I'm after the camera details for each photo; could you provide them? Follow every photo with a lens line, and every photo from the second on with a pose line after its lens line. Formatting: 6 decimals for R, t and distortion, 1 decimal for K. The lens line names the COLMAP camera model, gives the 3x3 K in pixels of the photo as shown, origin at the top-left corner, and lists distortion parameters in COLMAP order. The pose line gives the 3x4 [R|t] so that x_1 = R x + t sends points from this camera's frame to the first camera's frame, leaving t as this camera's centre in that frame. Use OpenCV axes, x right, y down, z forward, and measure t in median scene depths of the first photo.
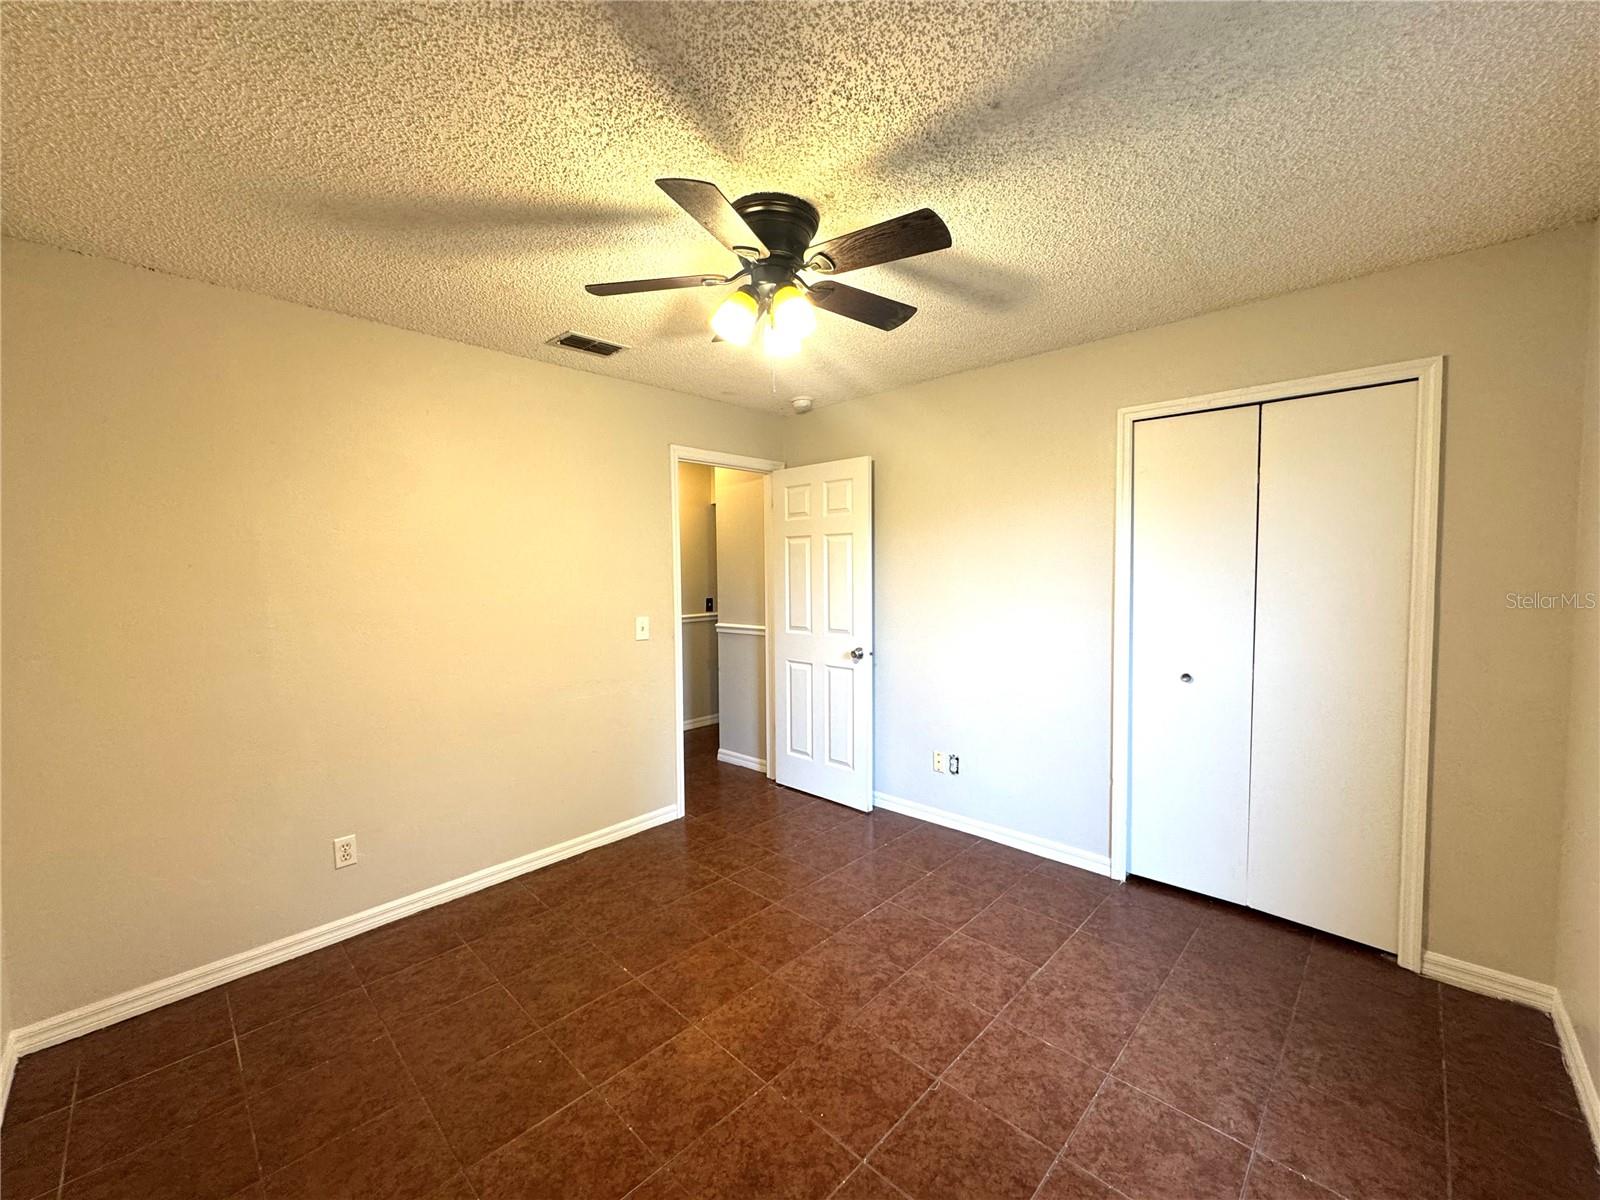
lens RADIAL K [[640.7, 0, 803.7], [0, 640.7, 605.1], [0, 0, 1]] dist [-0.002816, 0.001550]
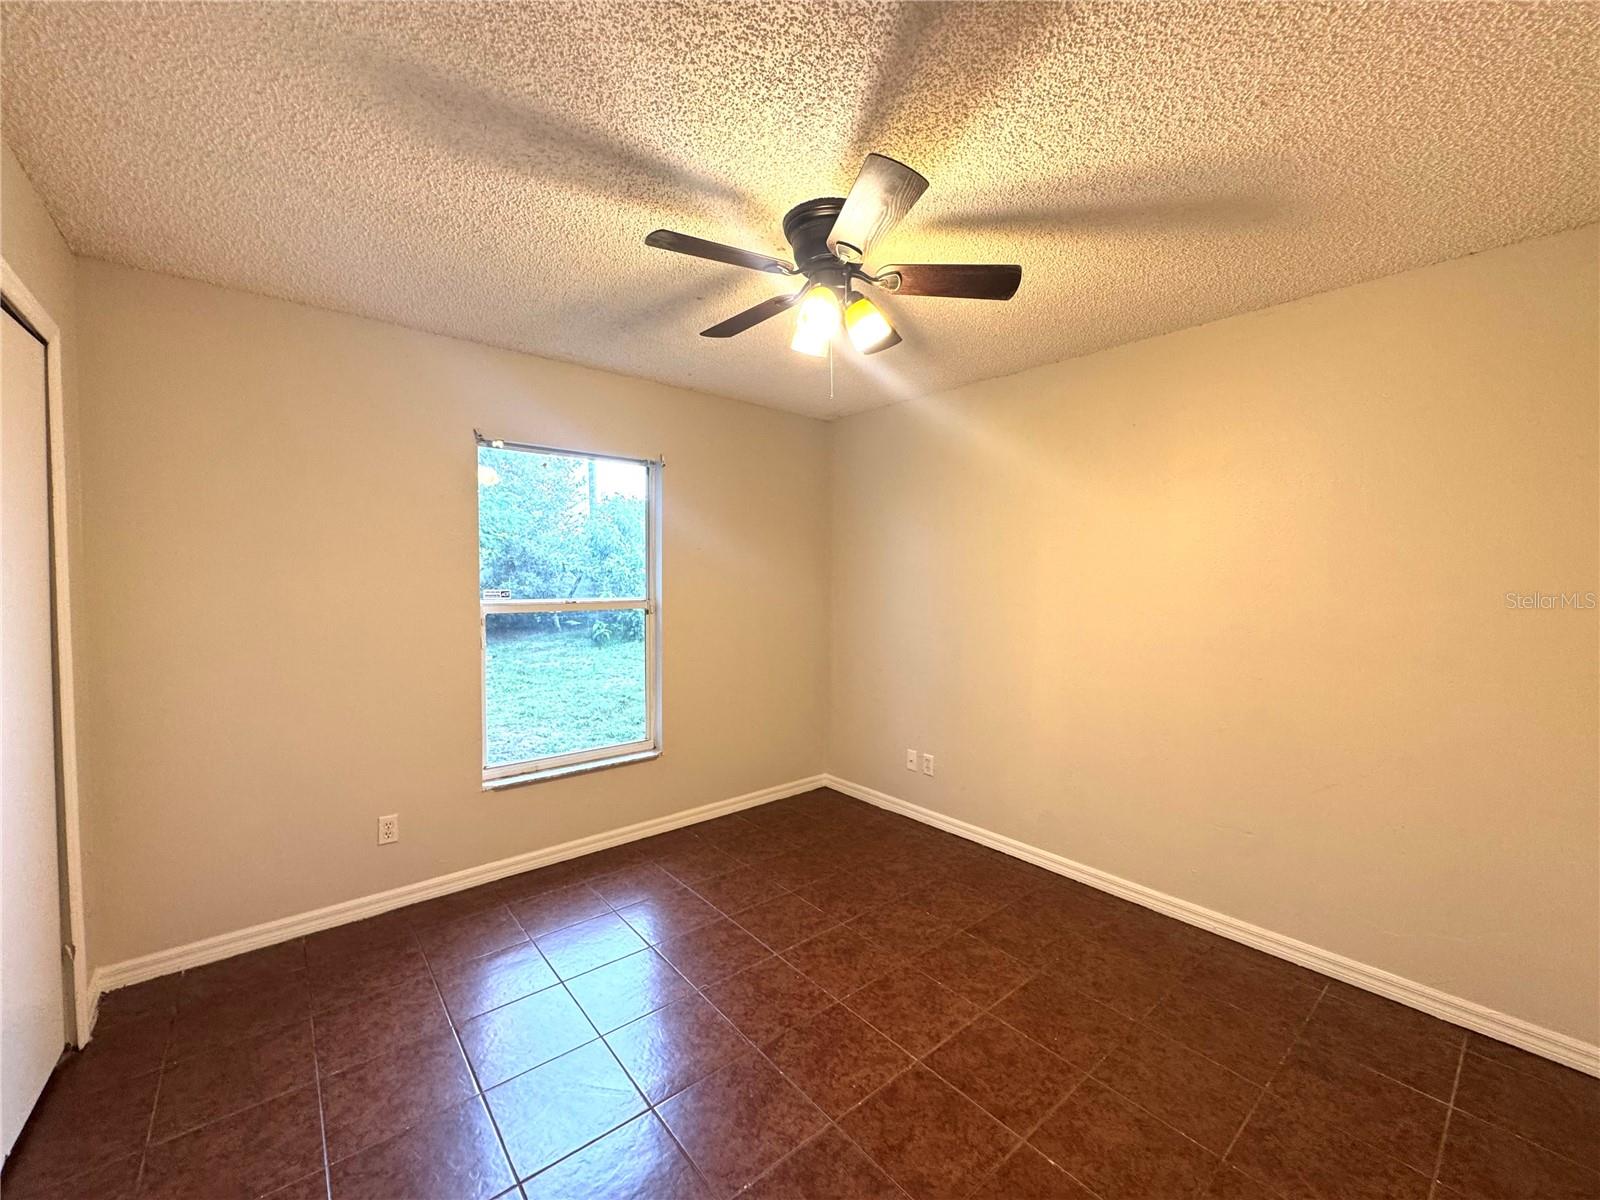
lens RADIAL K [[640.7, 0, 800.5], [0, 640.7, 592.5], [0, 0, 1]] dist [-0.002816, 0.001550]
pose [[-0.993998, 0.001251, 0.109387, -0.107808], [0.011072, 0.995950, 0.089228, -0.110142], [-0.108833, 0.089904, -0.989986, 1.948583]]
